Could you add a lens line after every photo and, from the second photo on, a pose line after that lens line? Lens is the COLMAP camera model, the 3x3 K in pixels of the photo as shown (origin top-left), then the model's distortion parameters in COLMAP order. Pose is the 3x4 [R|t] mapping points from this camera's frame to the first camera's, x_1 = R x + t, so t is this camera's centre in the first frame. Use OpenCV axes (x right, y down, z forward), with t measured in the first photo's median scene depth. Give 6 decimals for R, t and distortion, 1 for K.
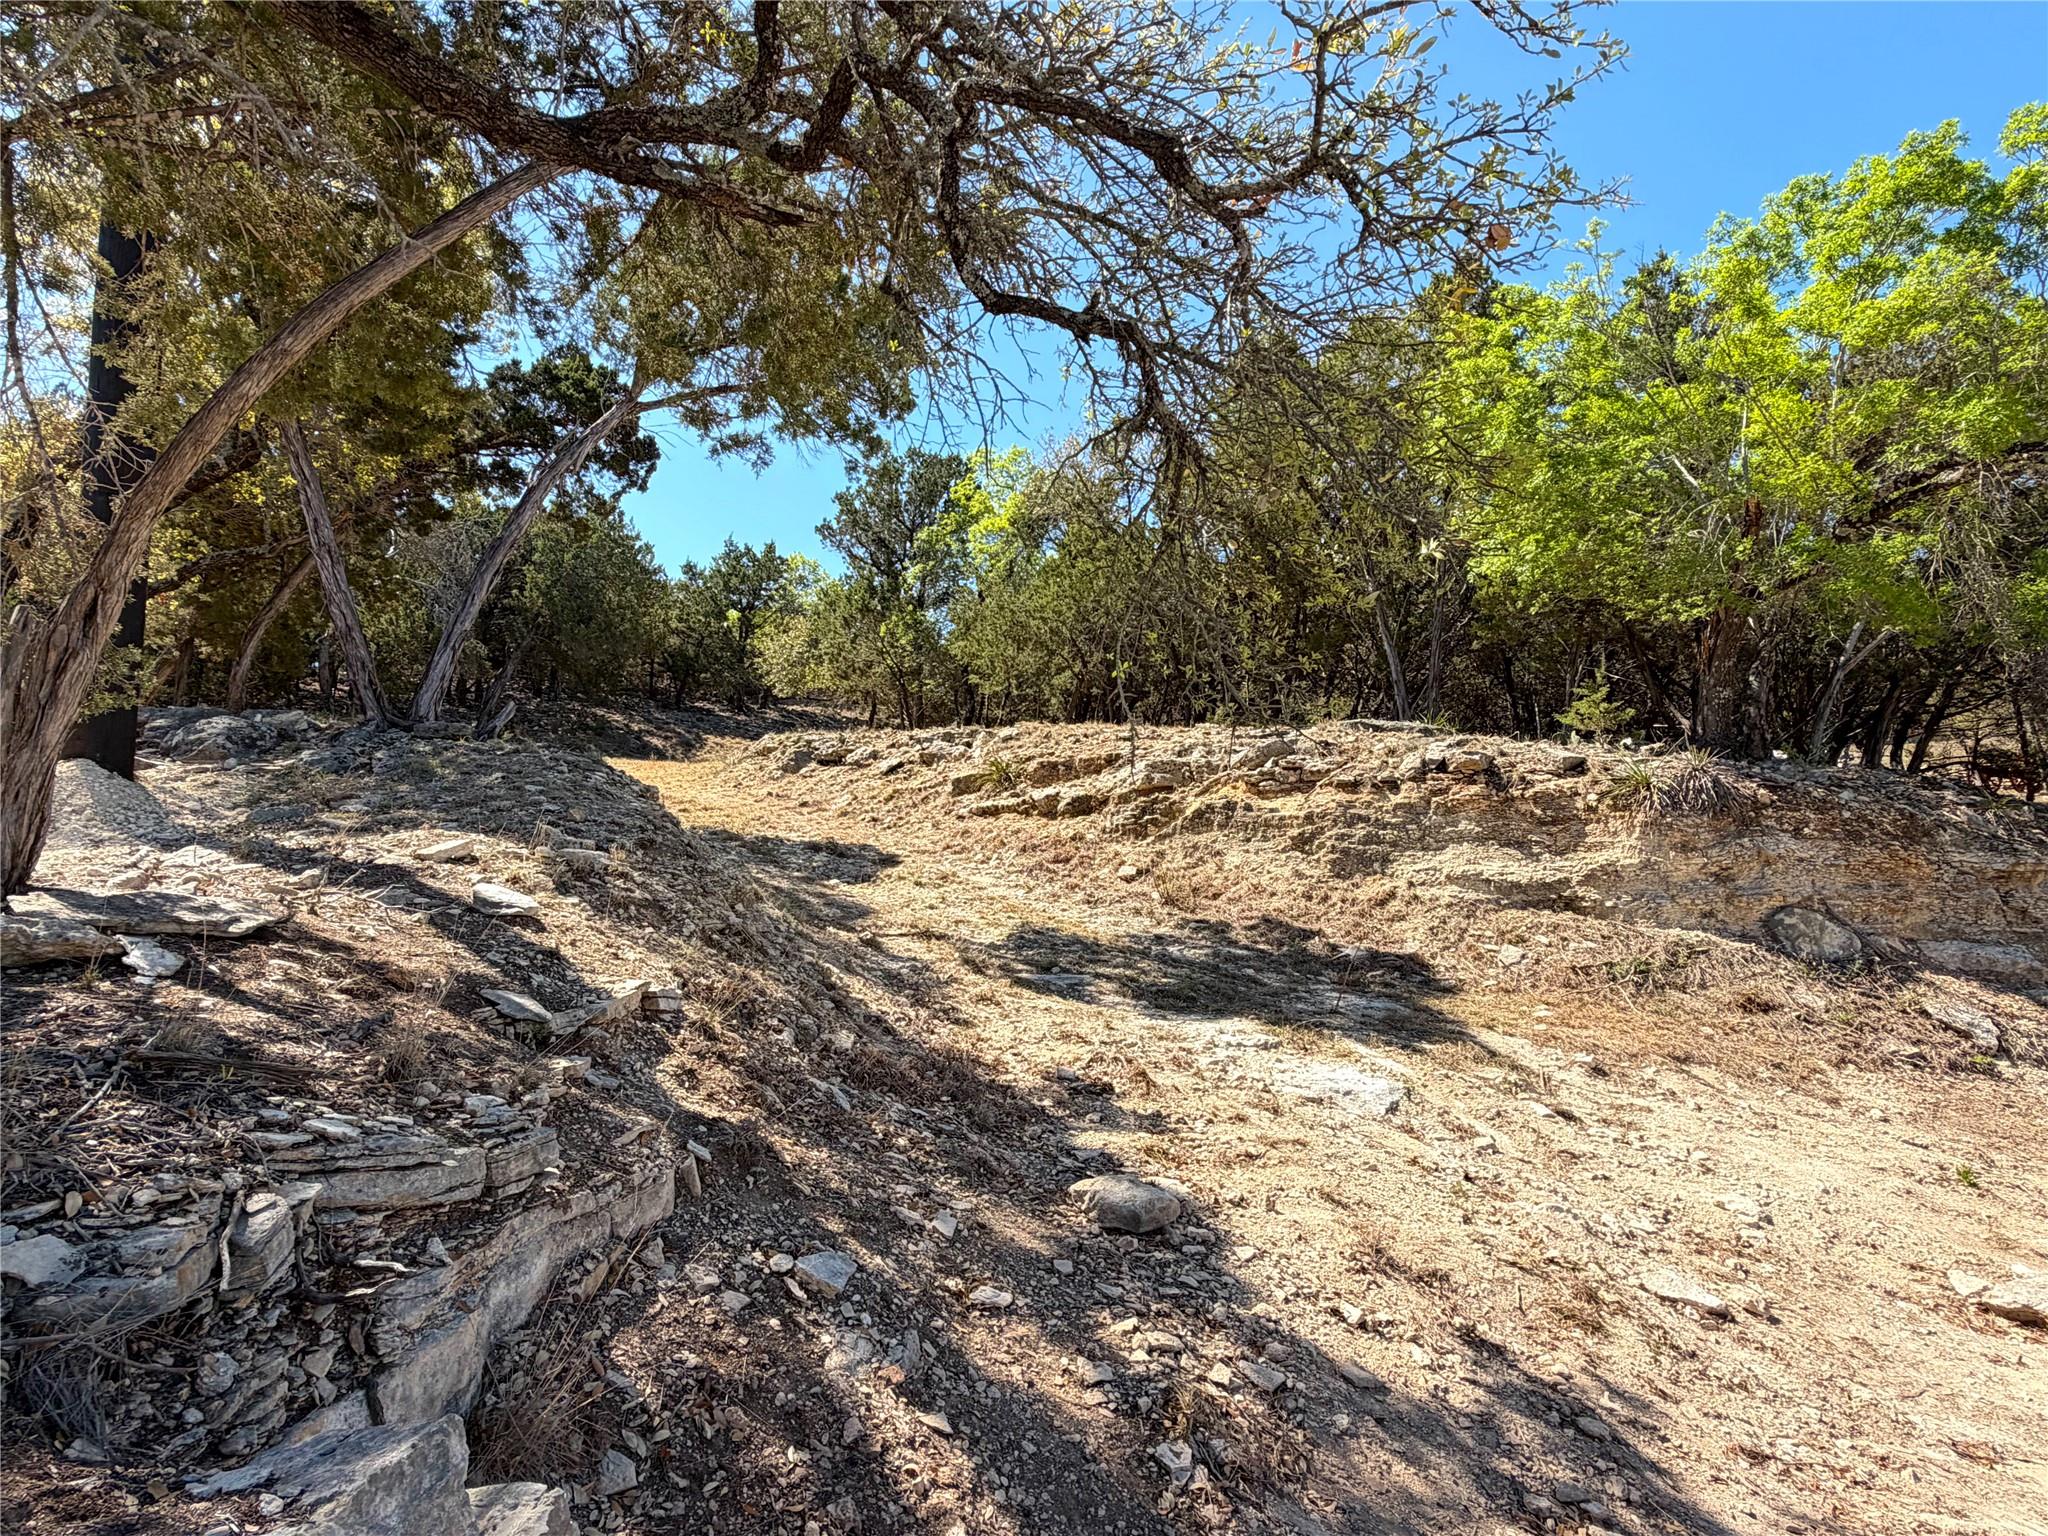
lens RADIAL K [[1106.6, 0, 1029.4], [0, 1106.6, 772.7], [0, 0, 1]] dist [0.000706, 0.000143]
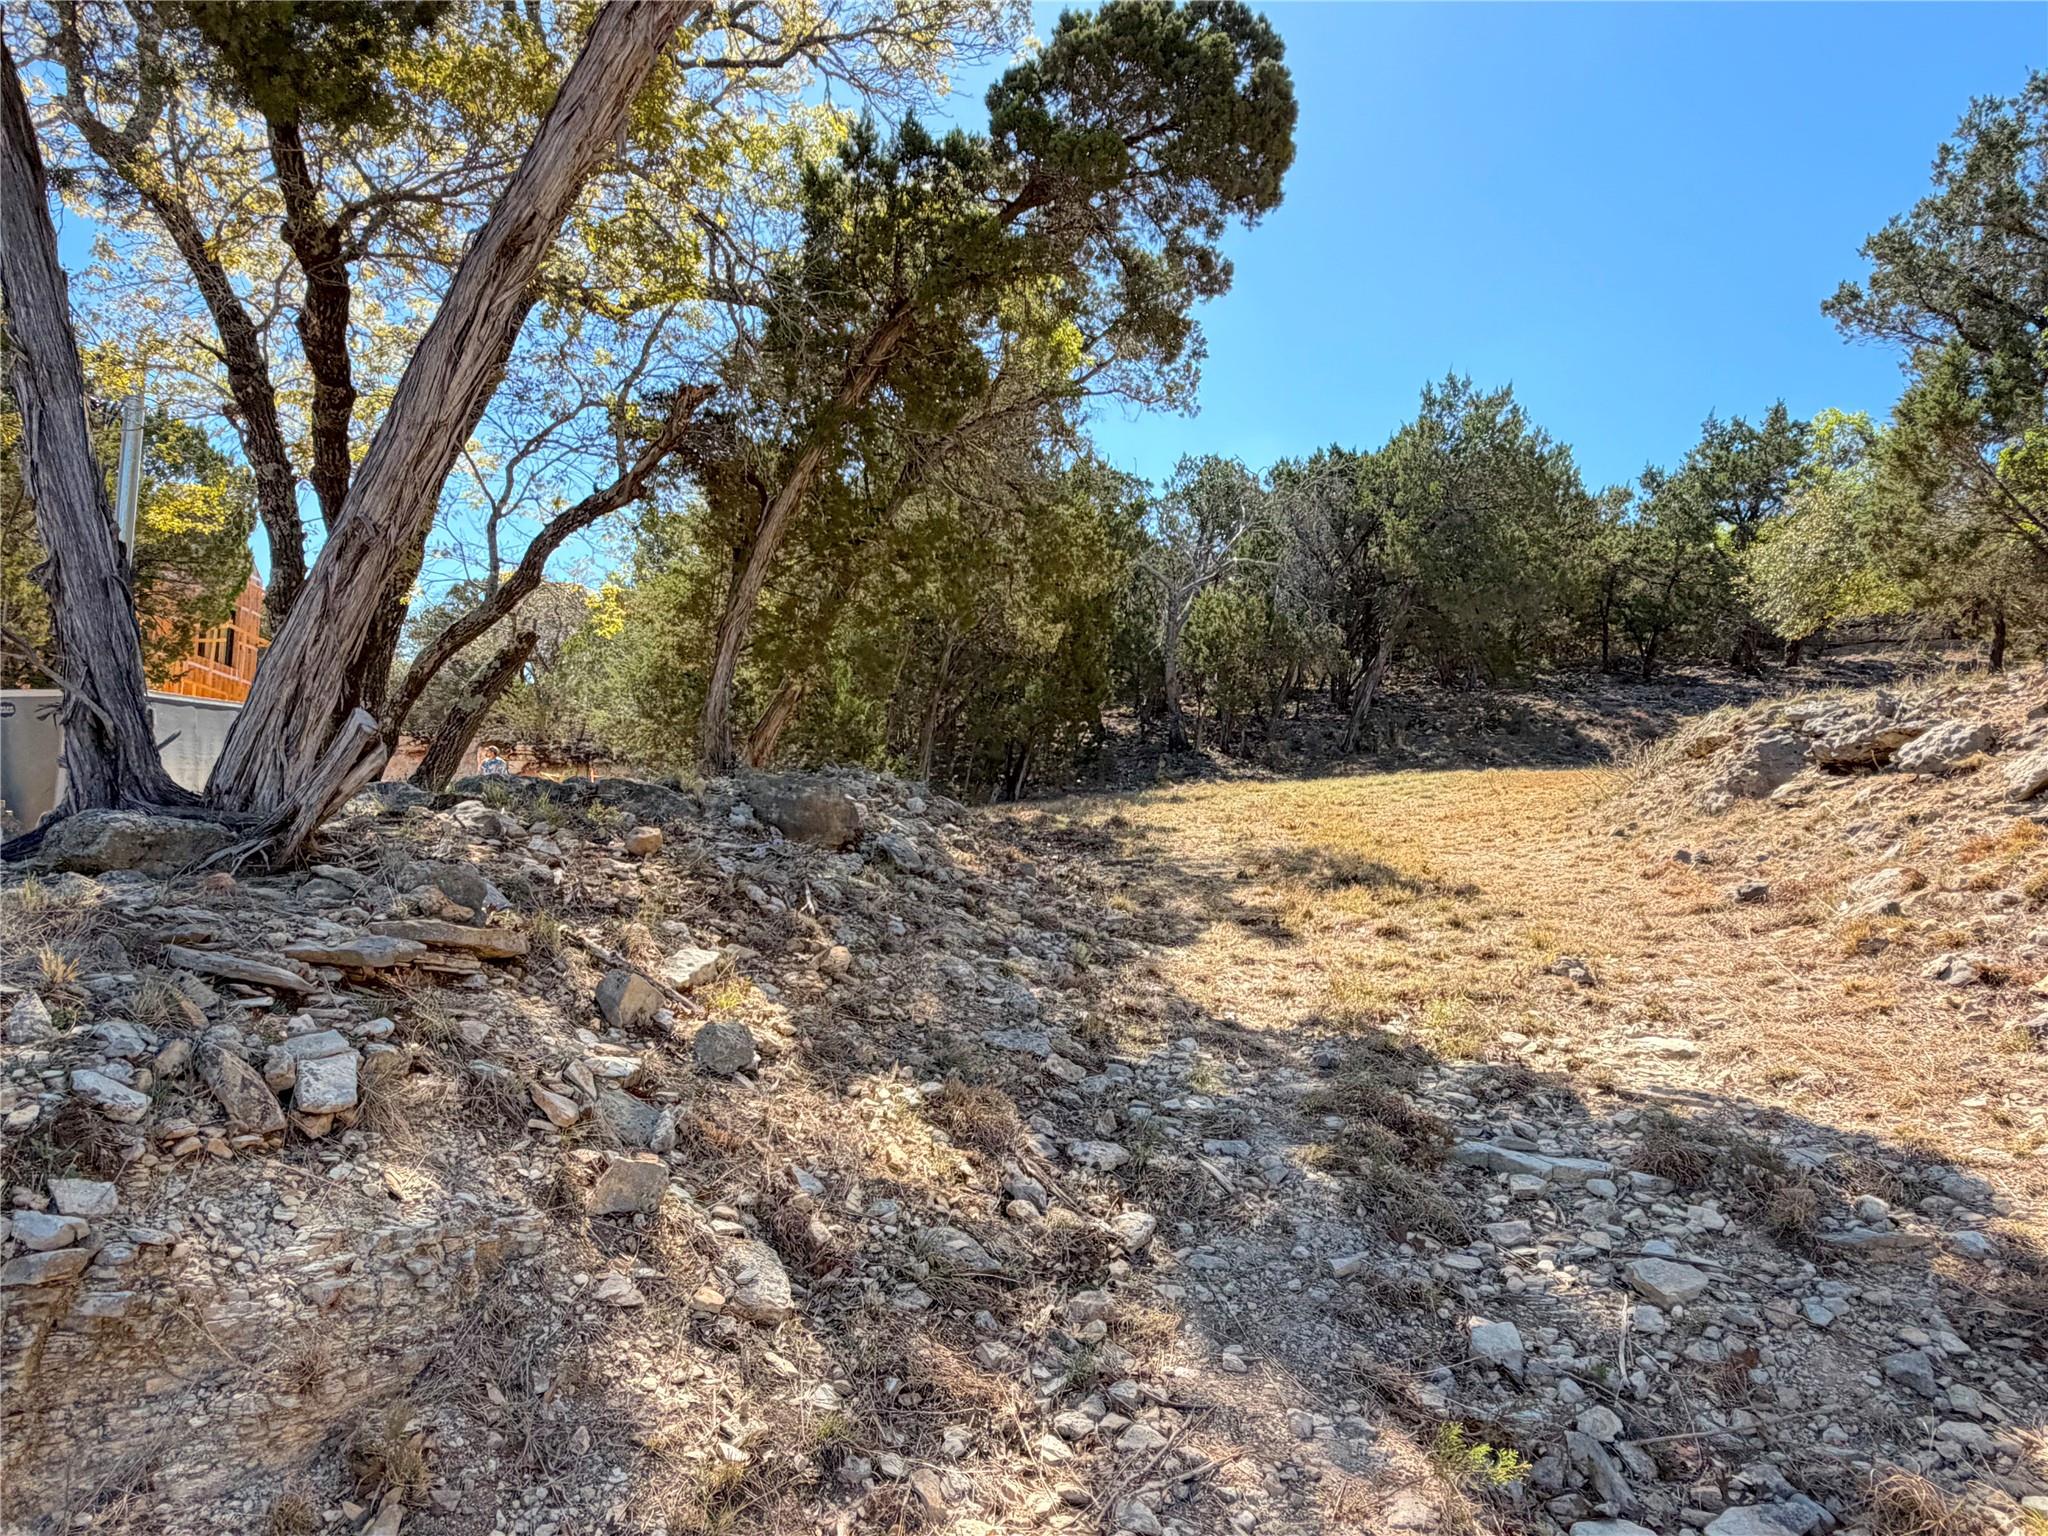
lens RADIAL K [[1241.0, 0, 1024.6], [0, 1241.0, 759.6], [0, 0, 1]] dist [-0.001885, 0.000236]
pose [[0.679507, -0.075396, -0.729785, -0.086083], [0.068204, 0.996890, -0.039486, -0.022163], [0.730492, -0.022943, 0.682536, 0.722657]]
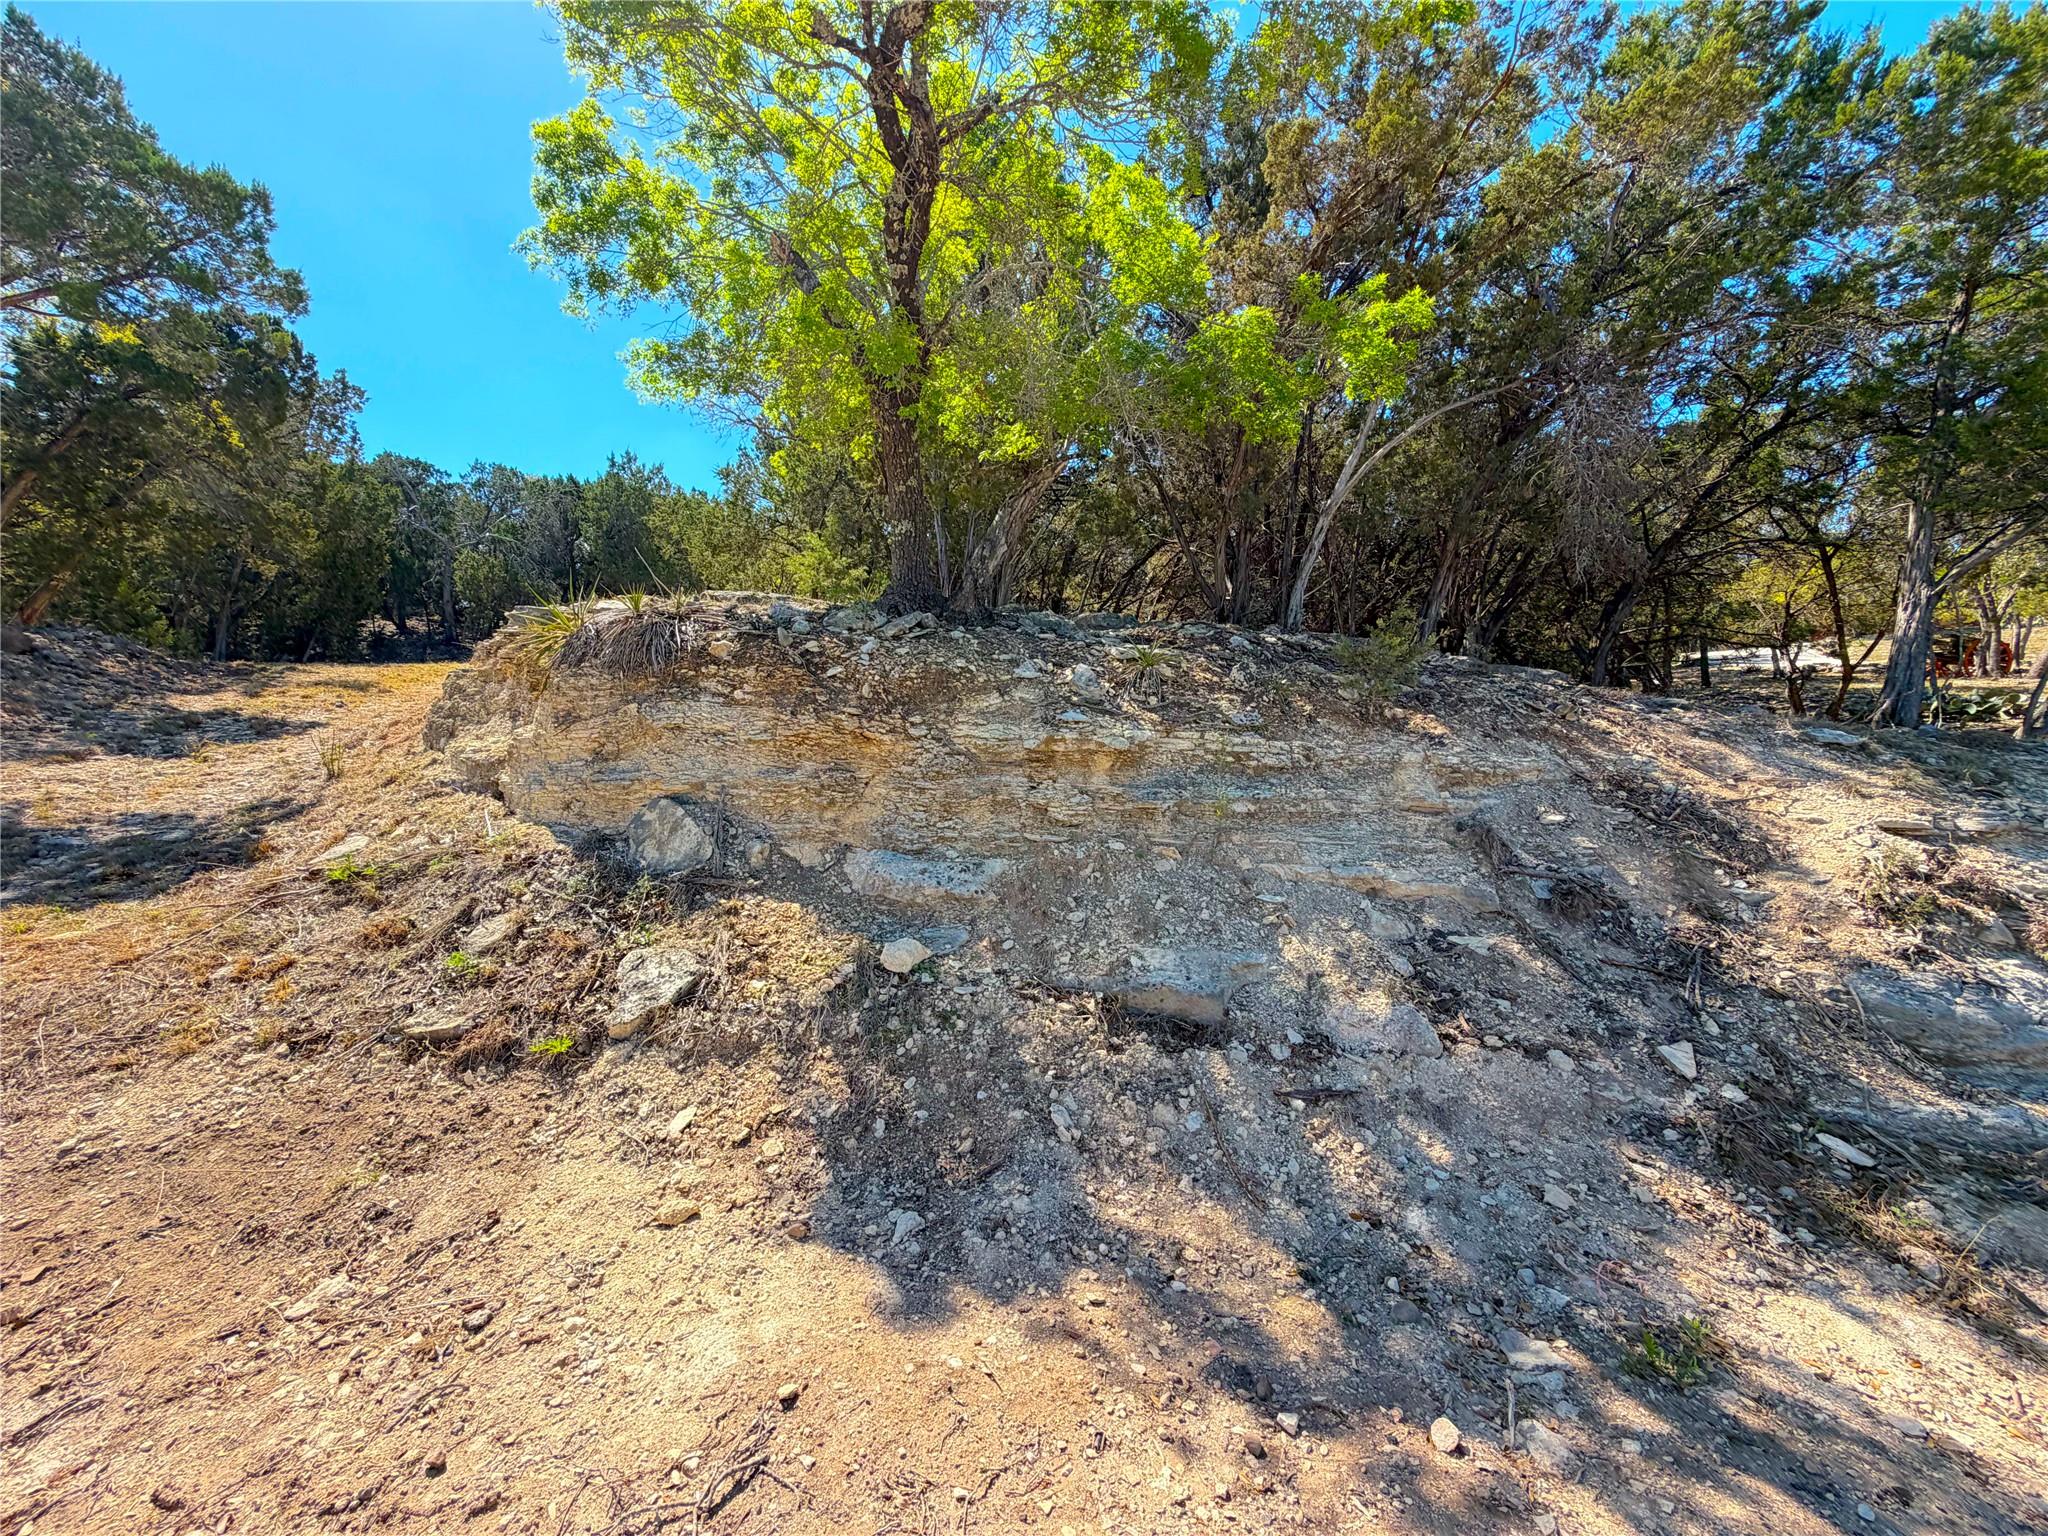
lens RADIAL K [[815.9, 0, 1020.5], [0, 815.9, 763.6], [0, 0, 1]] dist [0.000296, 0.000139]
pose [[0.975735, 0.009401, -0.218755, 0.742258], [0.011927, 0.995313, 0.095971, 0.036499], [0.218632, -0.096251, 0.971049, 0.383611]]
